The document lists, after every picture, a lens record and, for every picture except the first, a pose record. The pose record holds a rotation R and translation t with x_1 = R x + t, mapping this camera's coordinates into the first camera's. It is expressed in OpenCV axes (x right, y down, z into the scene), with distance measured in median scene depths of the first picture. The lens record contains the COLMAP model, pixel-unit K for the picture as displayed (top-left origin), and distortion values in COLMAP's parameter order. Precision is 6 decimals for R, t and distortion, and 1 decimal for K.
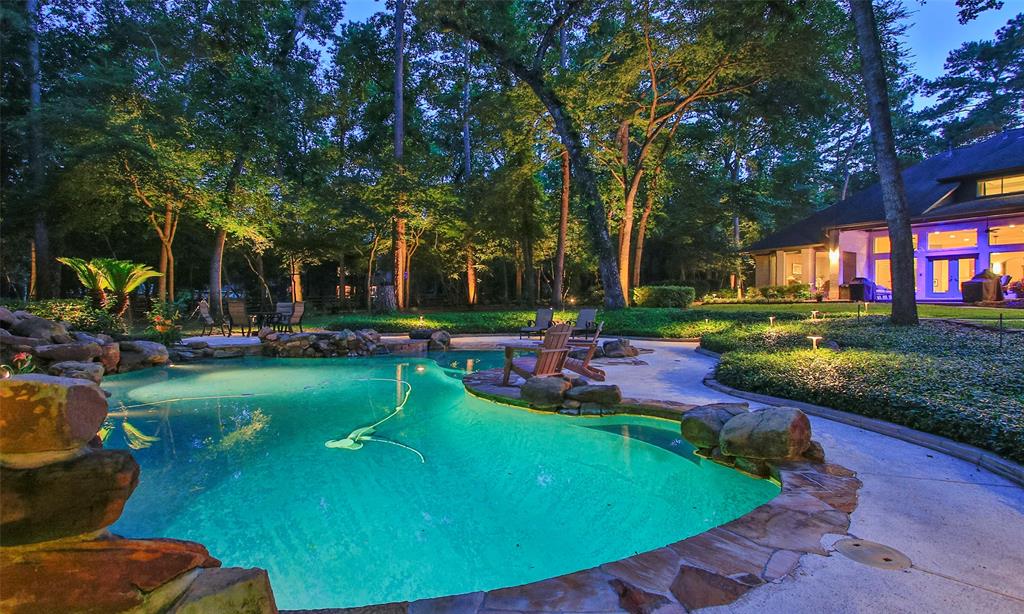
lens RADIAL K [[523.7, 0, 512.2], [0, 523.7, 298.7], [0, 0, 1]] dist [-0.021498, 0.003363]
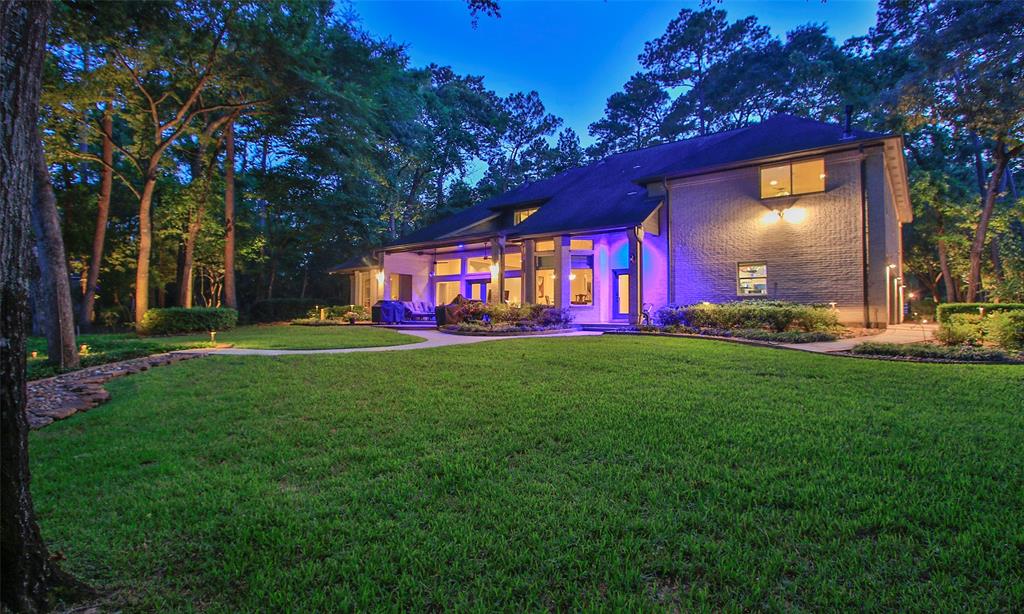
lens RADIAL K [[523.7, 0, 512.4], [0, 523.7, 309.8], [0, 0, 1]] dist [-0.021498, 0.003363]
pose [[0.945324, -0.001324, 0.326129, 0.531814], [0.002985, 0.999985, -0.004593, -0.014725], [-0.326118, 0.005315, 0.945314, -0.044808]]
